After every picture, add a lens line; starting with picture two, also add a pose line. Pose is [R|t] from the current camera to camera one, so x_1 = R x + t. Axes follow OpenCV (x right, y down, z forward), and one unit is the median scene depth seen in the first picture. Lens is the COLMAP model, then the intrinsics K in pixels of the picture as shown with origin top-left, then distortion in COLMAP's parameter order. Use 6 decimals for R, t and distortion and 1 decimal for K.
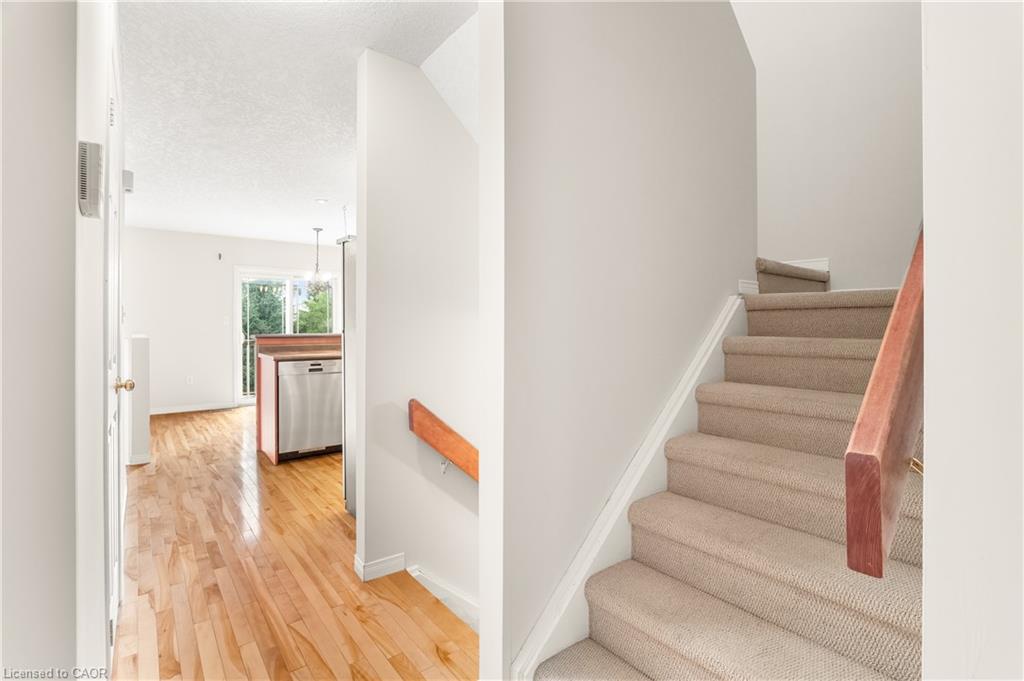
lens RADIAL K [[482.1, 0, 524.3], [0, 482.1, 322.2], [0, 0, 1]] dist [-0.017134, 0.000280]
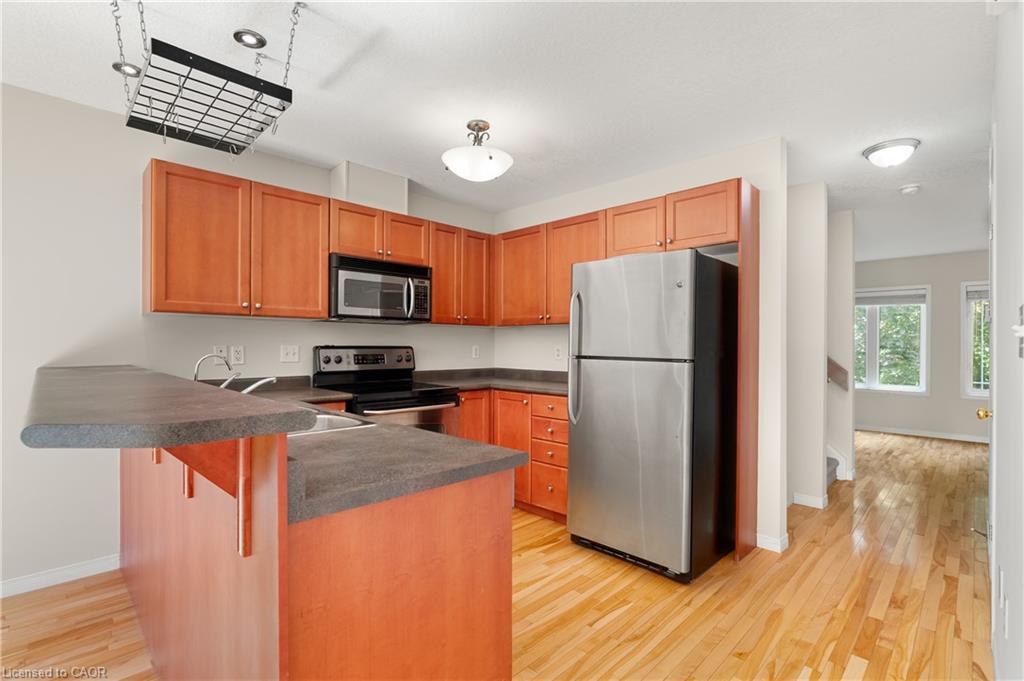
lens RADIAL K [[474.8, 0, 514.3], [0, 474.8, 346.2], [0, 0, 1]] dist [-0.009214, 0.000503]
pose [[-0.113576, -0.002843, 0.993525, -0.821599], [-0.010071, 0.999948, 0.001710, -0.002584], [-0.993478, -0.009812, -0.113599, 1.012487]]
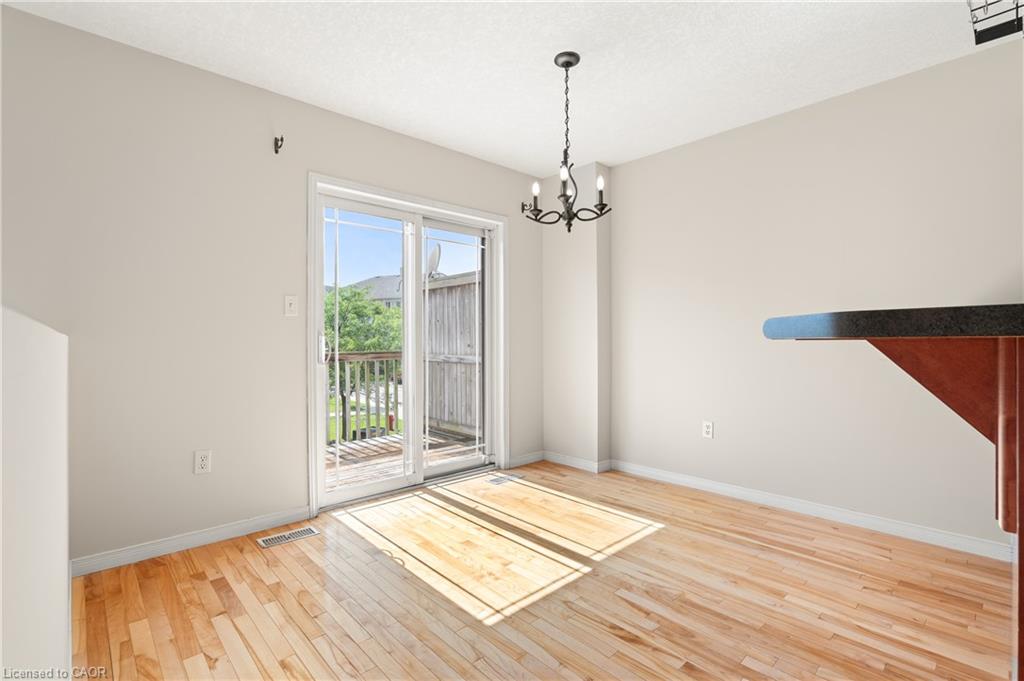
lens RADIAL K [[465.8, 0, 512.0], [0, 465.8, 340.5], [0, 0, 1]] dist [-0.012448, -0.000178]
pose [[0.997791, -0.000913, 0.066429, -0.755047], [0.000413, 0.999972, 0.007537, 0.036396], [-0.066434, -0.007493, 0.997763, 0.972069]]
